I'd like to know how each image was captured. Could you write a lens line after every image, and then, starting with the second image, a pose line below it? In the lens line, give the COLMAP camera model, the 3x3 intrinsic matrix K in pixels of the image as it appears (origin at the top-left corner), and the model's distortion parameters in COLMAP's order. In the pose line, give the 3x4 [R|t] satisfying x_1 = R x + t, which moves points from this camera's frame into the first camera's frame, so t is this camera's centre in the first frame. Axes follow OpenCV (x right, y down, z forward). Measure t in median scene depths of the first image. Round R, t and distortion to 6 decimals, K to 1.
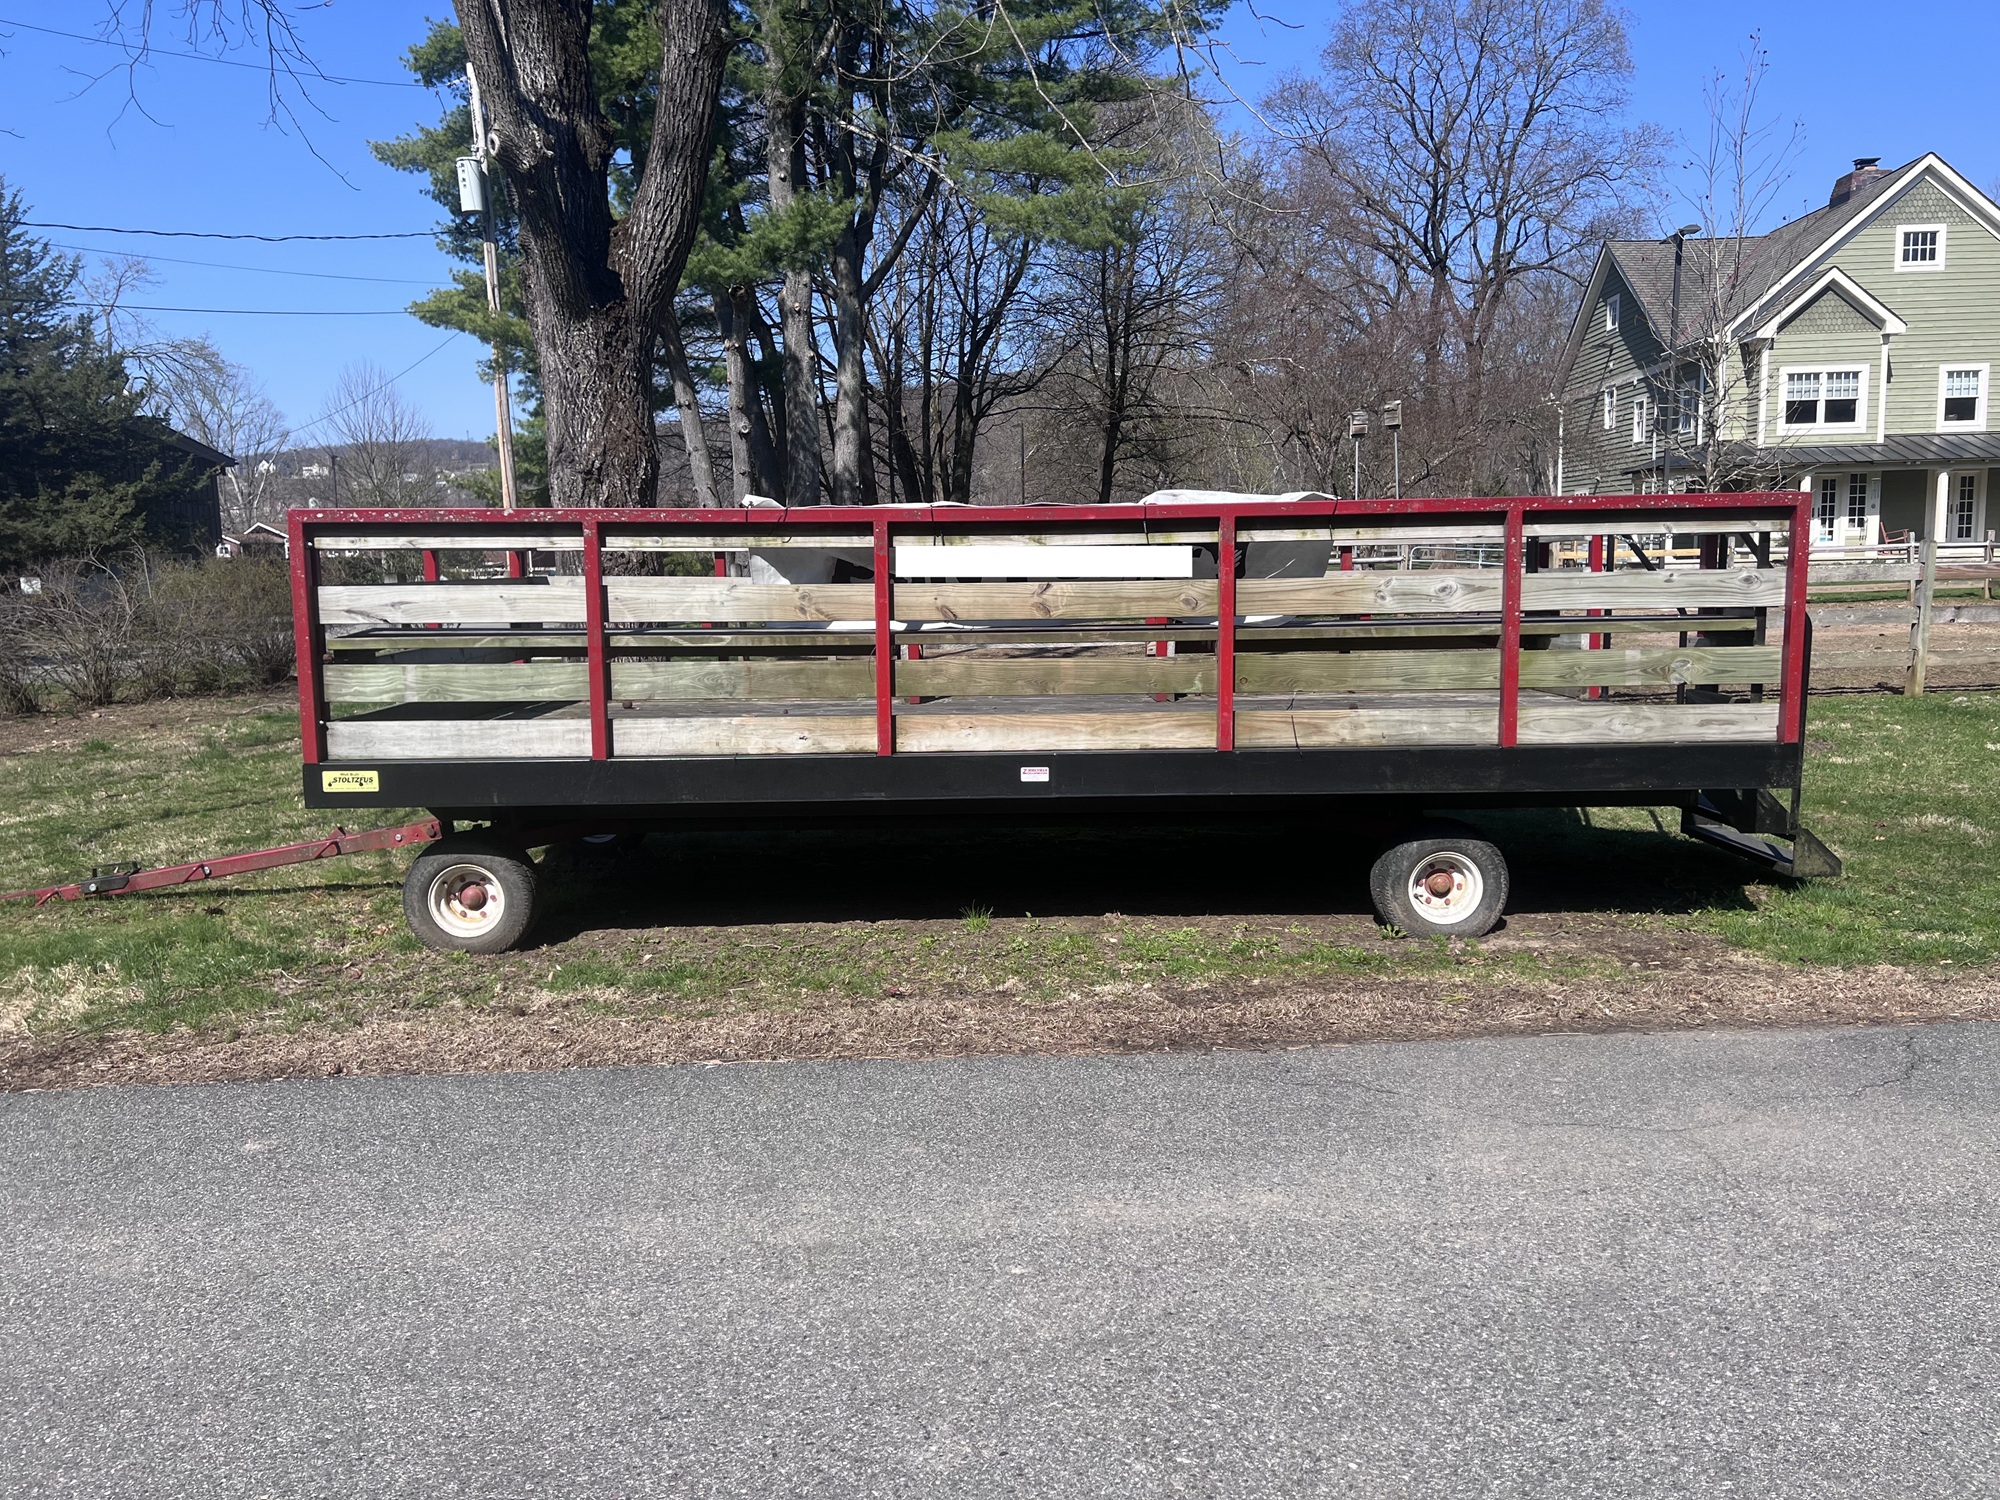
lens RADIAL K [[1448.1, 0, 1000.0], [0, 1448.1, 750.0], [0, 0, 1]] dist [0.050301, -0.044574]
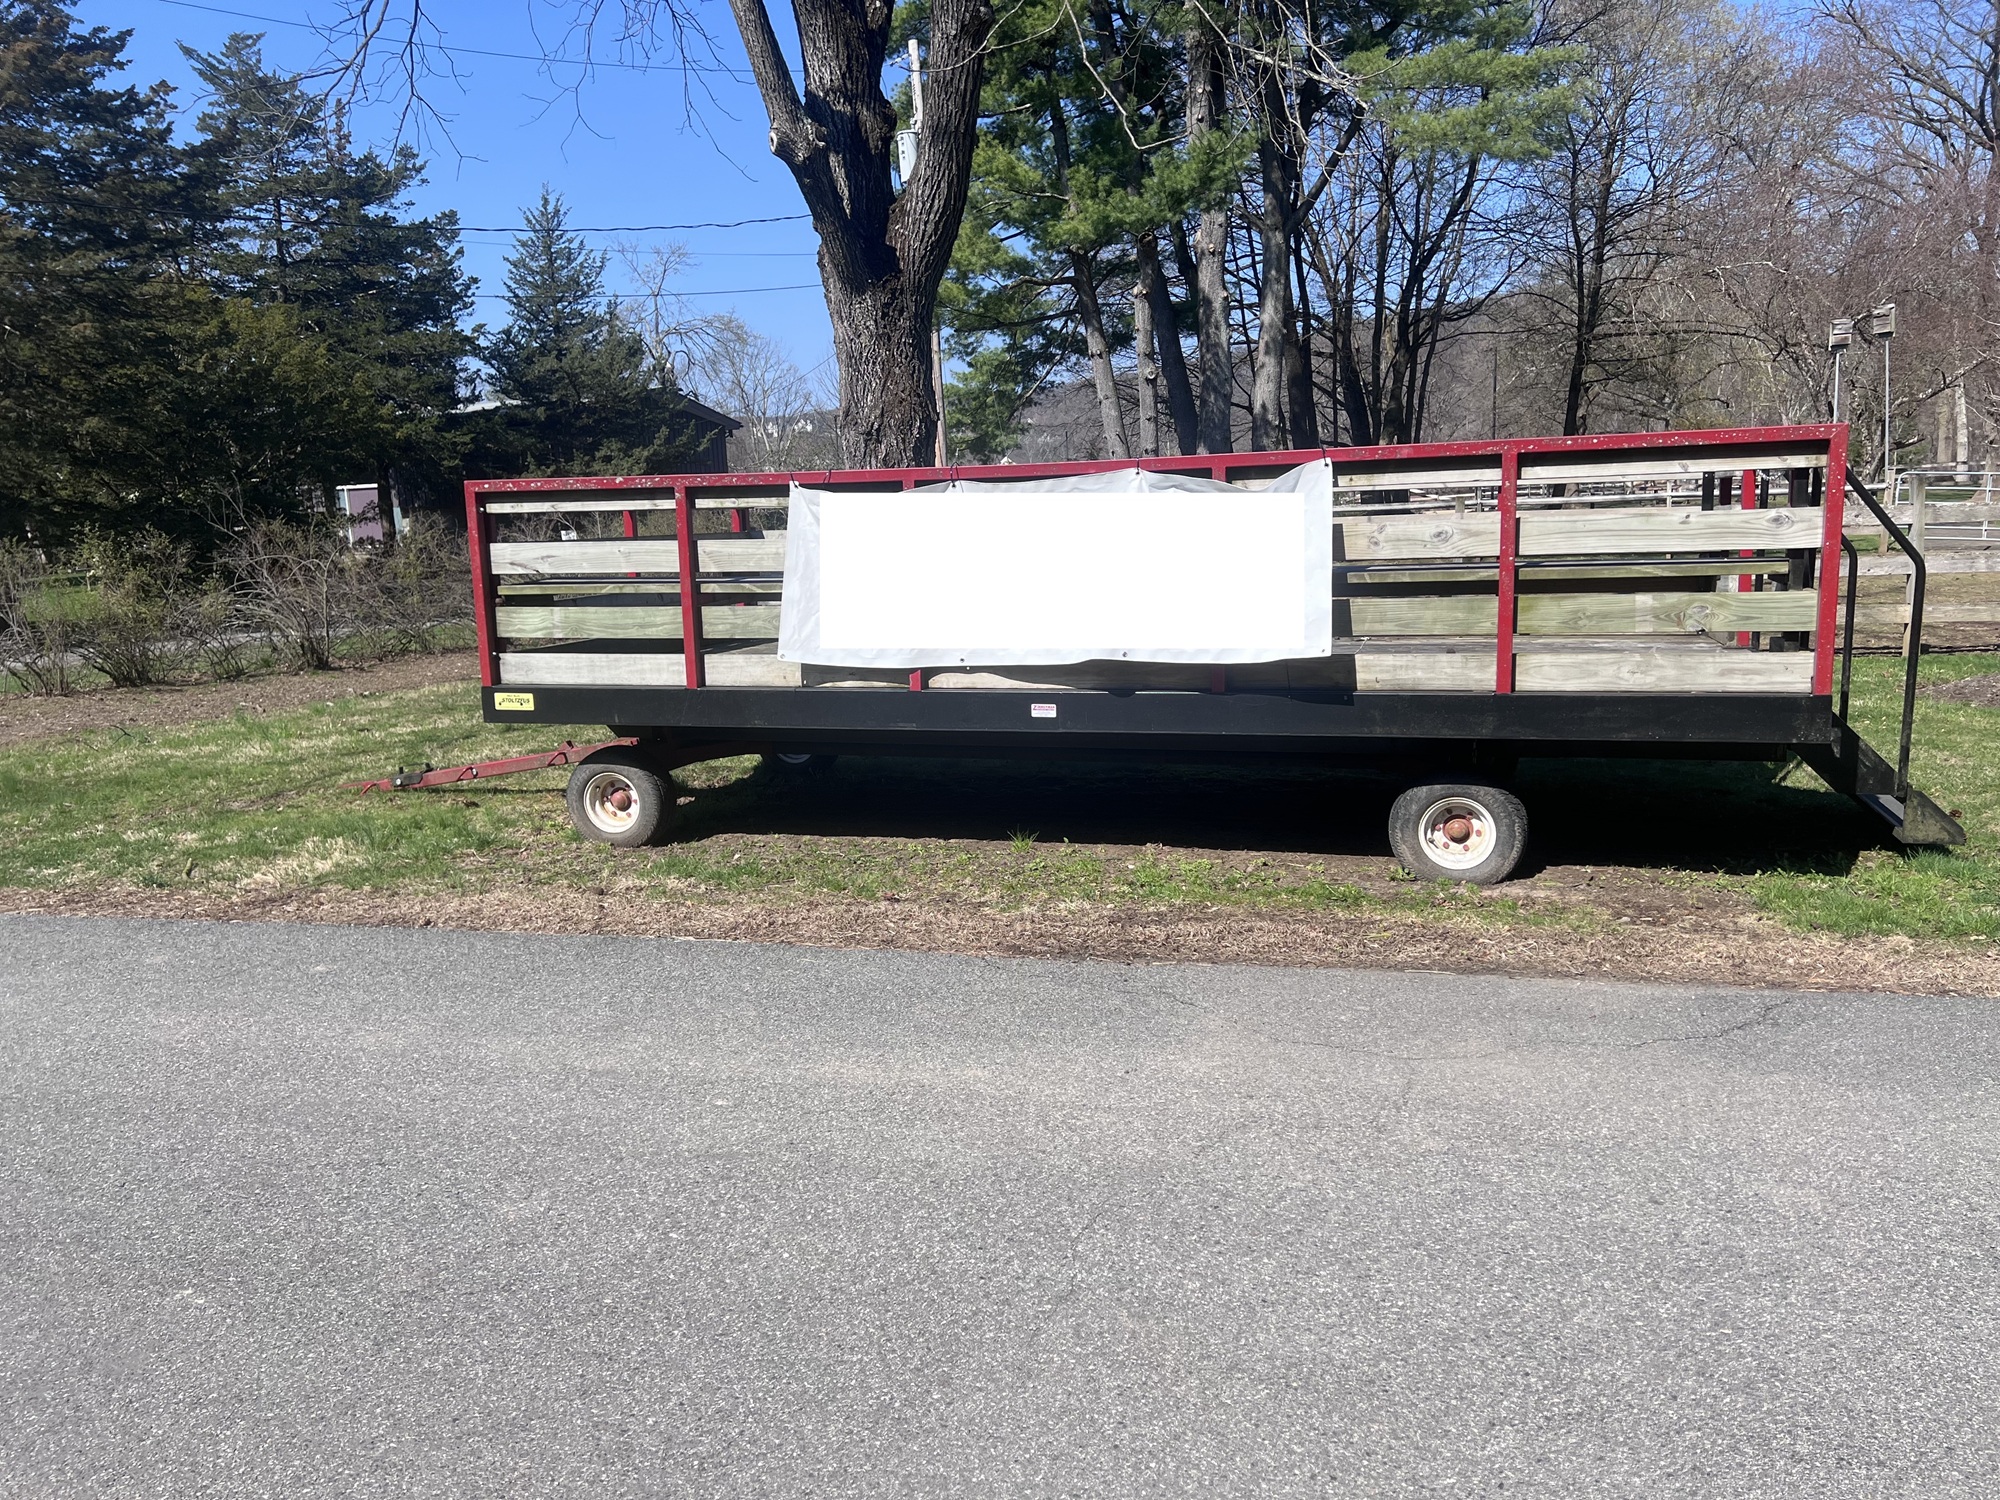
lens RADIAL K [[1434.9, 0, 1000.0], [0, 1434.9, 750.0], [0, 0, 1]] dist [0.067825, -0.064253]
pose [[0.952016, 0.033118, -0.304251, 0.322628], [-0.020733, 0.998823, 0.043848, 0.000251], [0.305345, -0.035436, 0.951582, -0.043710]]
